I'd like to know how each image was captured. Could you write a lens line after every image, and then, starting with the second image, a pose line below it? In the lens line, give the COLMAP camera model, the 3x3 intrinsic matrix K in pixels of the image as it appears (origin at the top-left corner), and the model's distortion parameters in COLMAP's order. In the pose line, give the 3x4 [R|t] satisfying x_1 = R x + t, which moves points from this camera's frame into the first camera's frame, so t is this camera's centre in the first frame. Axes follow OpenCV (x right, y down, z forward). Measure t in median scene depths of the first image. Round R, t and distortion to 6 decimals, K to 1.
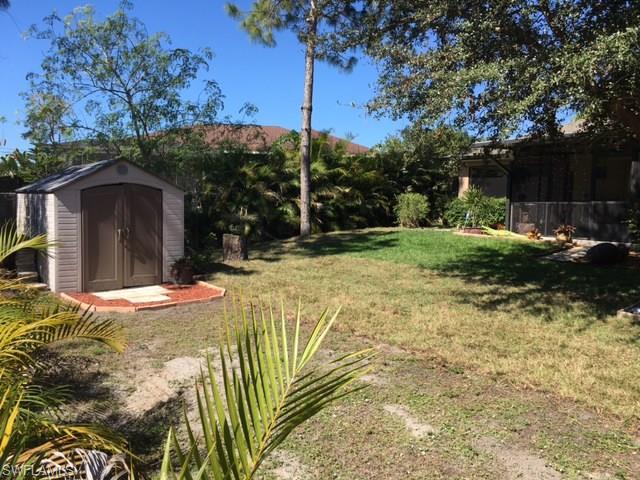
lens RADIAL K [[545.5, 0, 320.0], [0, 545.5, 240.0], [0, 0, 1]] dist [0.094155, -0.128469]
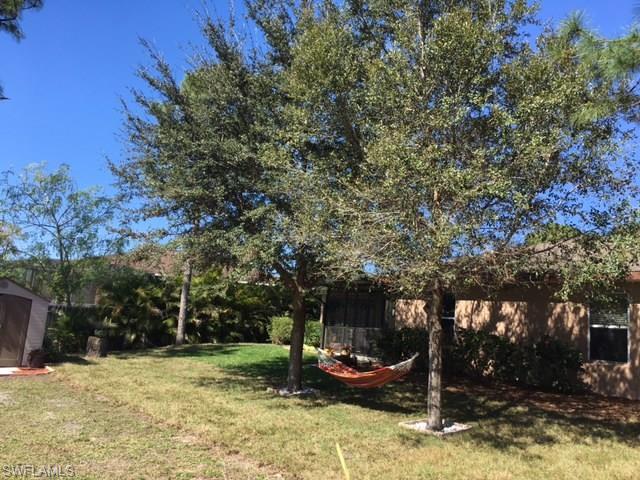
lens RADIAL K [[545.5, 0, 320.0], [0, 545.5, 240.0], [0, 0, 1]] dist [0.094155, -0.128469]
pose [[0.998357, 0.057286, 0.001289, 0.277255], [-0.055450, 0.971539, -0.230300, 0.029986], [-0.014445, 0.229850, 0.973119, -0.282142]]
